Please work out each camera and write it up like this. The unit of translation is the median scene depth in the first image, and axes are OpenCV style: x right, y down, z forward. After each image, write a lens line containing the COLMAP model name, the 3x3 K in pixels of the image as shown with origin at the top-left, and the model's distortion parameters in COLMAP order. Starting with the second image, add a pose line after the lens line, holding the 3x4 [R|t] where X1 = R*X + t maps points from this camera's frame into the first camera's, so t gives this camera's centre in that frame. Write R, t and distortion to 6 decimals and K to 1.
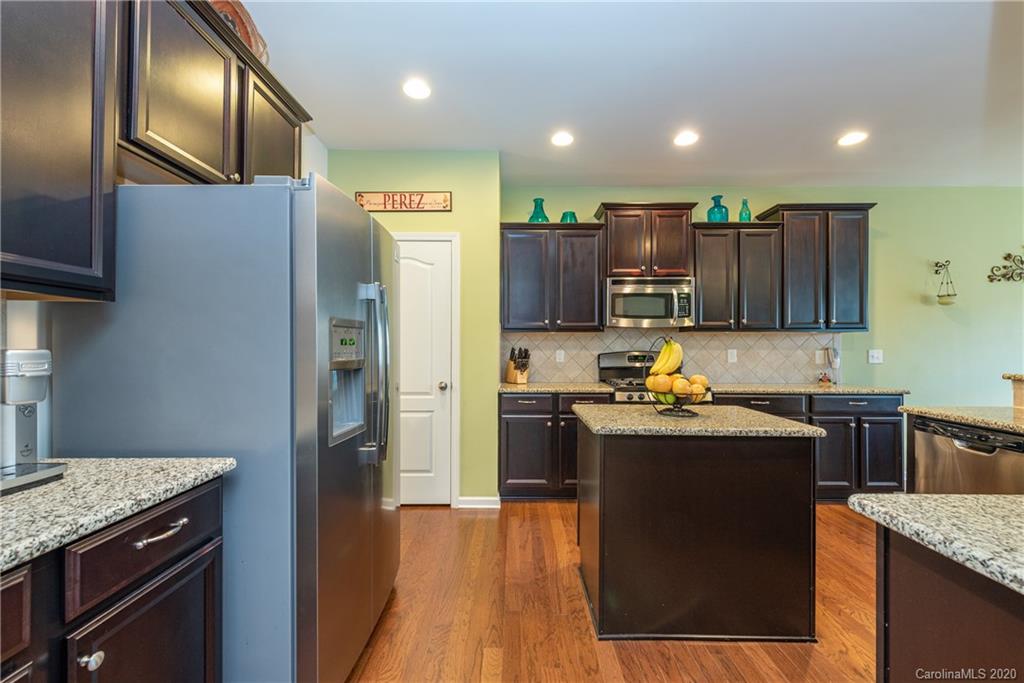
lens RADIAL K [[393.8, 0, 514.4], [0, 393.8, 347.3], [0, 0, 1]] dist [0.009103, -0.001088]
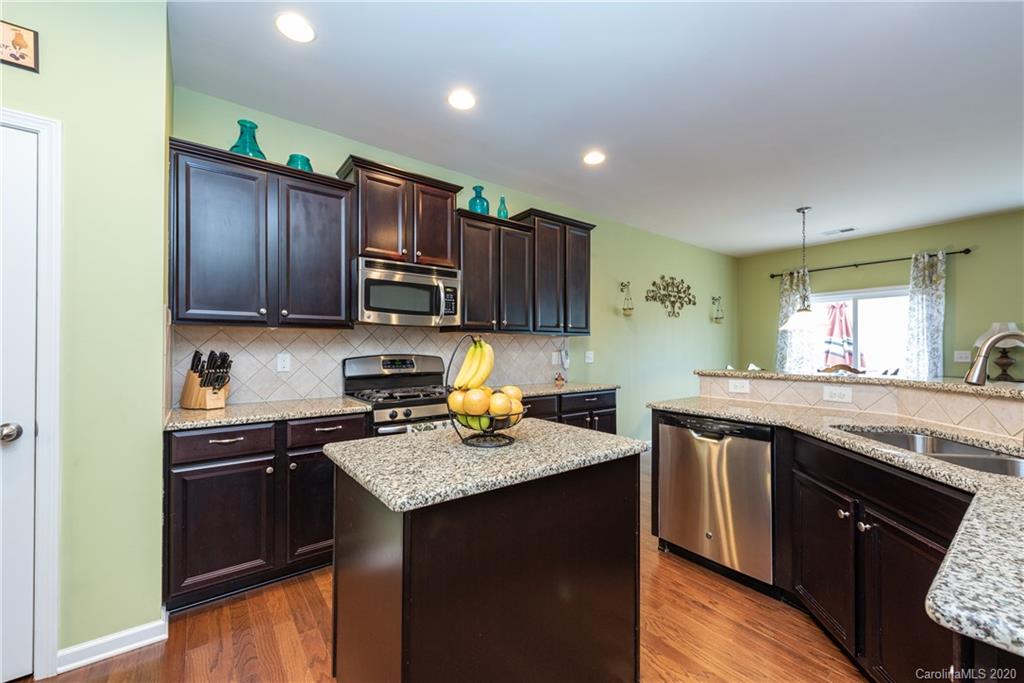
lens RADIAL K [[408.7, 0, 519.8], [0, 408.7, 346.9], [0, 0, 1]] dist [0.006237, -0.002083]
pose [[0.786397, 0.002247, 0.617718, -0.002813], [0.002312, 0.999976, -0.006581, 0.000125], [-0.617717, 0.006604, 0.786372, 0.200739]]
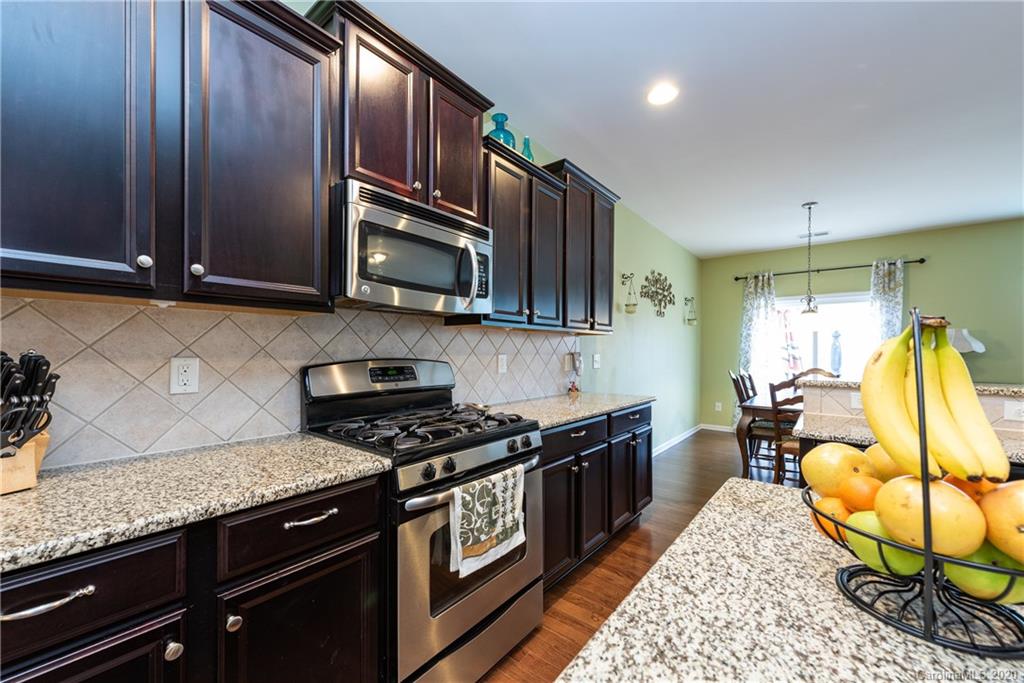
lens RADIAL K [[408.7, 0, 524.5], [0, 408.7, 353.0], [0, 0, 1]] dist [0.006237, -0.002083]
pose [[0.621648, -0.000095, 0.783296, 0.019677], [-0.003772, 0.999988, 0.003115, 0.000168], [-0.783287, -0.004890, 0.621641, 0.593231]]
